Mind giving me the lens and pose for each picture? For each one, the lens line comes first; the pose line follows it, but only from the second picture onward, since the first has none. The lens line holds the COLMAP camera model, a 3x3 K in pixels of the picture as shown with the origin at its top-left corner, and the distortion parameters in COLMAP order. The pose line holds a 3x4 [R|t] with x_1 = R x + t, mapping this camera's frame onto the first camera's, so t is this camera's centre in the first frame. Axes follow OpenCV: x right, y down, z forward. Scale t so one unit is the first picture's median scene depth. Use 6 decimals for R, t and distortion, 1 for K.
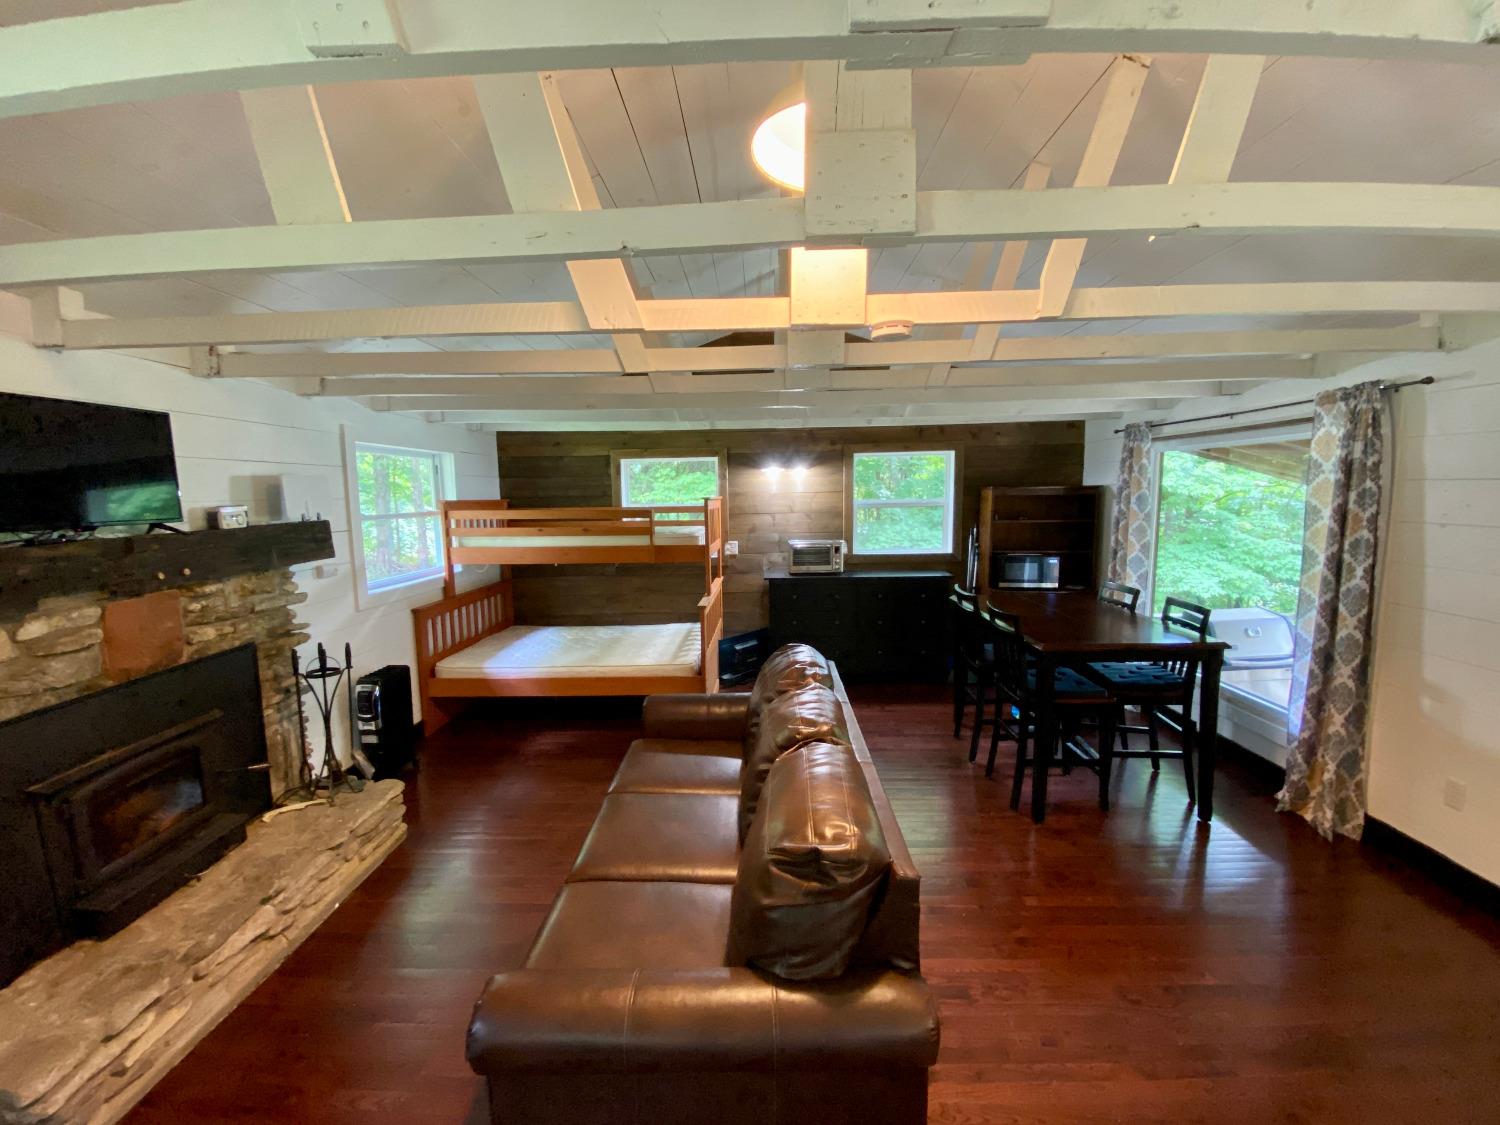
lens RADIAL K [[603.1, 0, 750.0], [0, 603.1, 562.5], [0, 0, 1]] dist [0.030129, -0.027195]
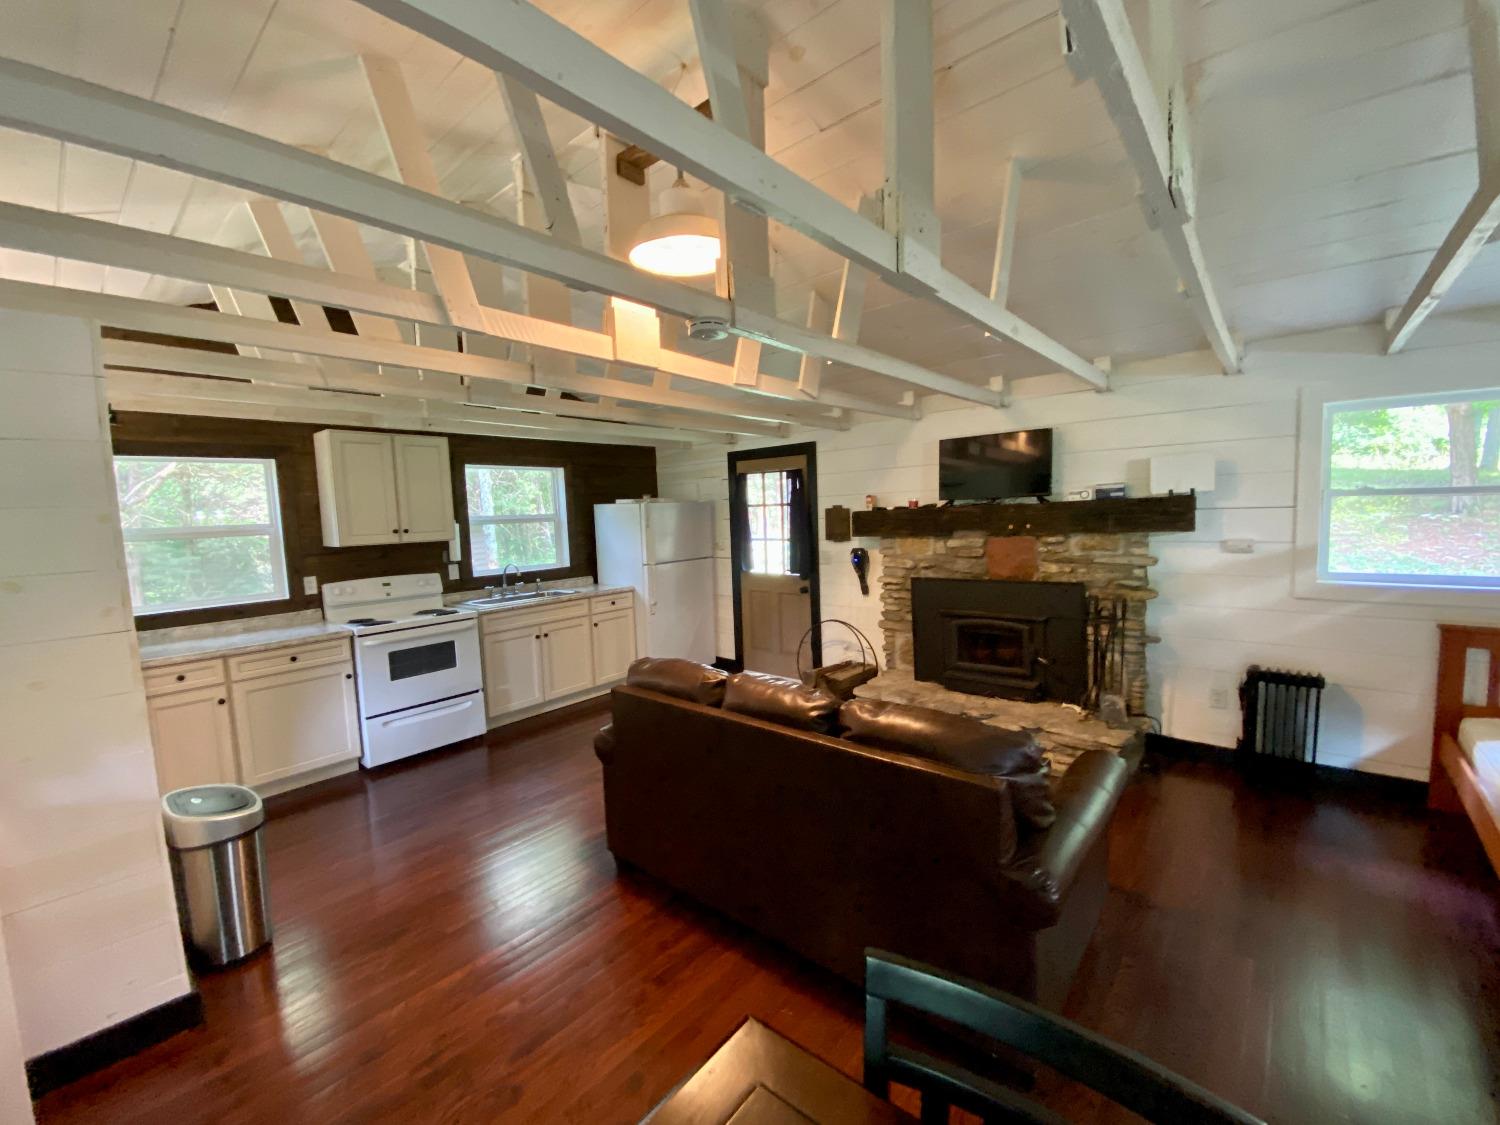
lens RADIAL K [[603.1, 0, 750.0], [0, 603.1, 562.5], [0, 0, 1]] dist [0.030129, -0.027195]
pose [[-0.620954, 0.106402, -0.776592, 0.549236], [-0.043596, 0.984522, 0.169751, -0.088491], [0.782634, 0.139264, -0.606704, 0.926981]]
